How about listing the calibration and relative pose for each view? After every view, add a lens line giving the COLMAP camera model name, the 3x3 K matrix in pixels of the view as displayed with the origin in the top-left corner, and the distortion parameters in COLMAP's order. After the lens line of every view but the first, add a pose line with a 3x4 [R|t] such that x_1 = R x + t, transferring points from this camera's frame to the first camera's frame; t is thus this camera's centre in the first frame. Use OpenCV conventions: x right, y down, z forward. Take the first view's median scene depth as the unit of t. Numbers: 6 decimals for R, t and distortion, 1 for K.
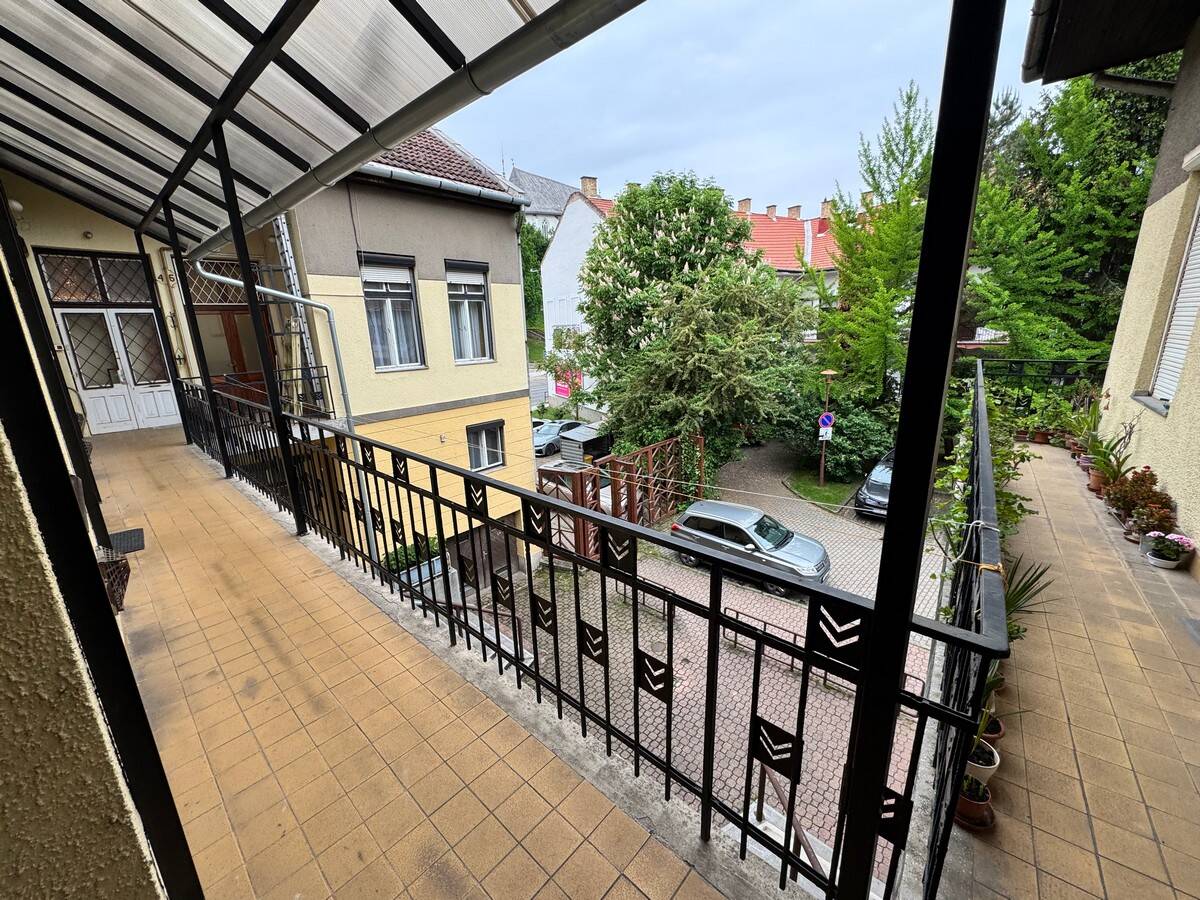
lens RADIAL K [[481.1, 0, 601.1], [0, 481.1, 451.8], [0, 0, 1]] dist [-0.001963, 0.000153]
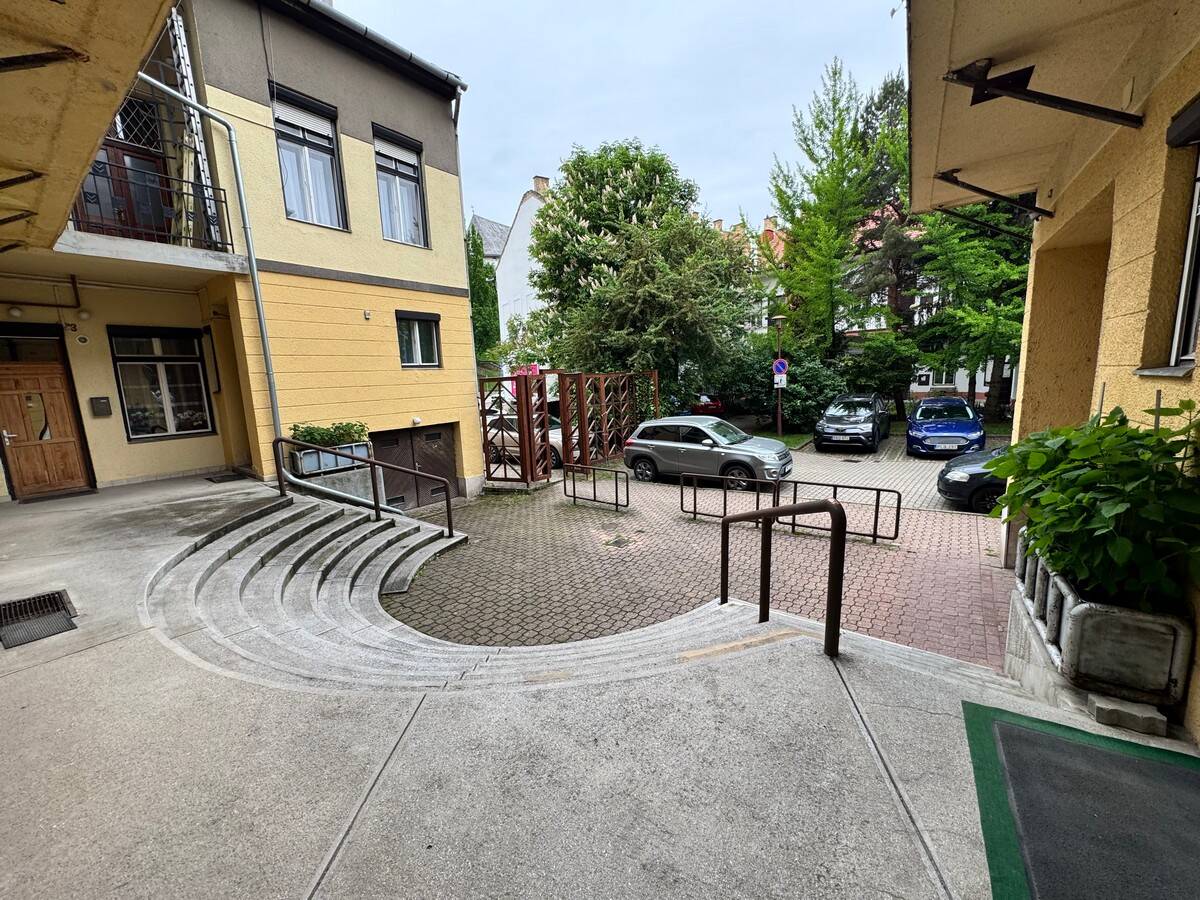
lens RADIAL K [[481.1, 0, 600.8], [0, 481.1, 450.9], [0, 0, 1]] dist [-0.001963, 0.000153]
pose [[0.997046, -0.020035, 0.074149, 0.023791], [0.027989, 0.993773, -0.107848, 0.219224], [-0.071526, 0.109605, 0.991398, 0.065618]]
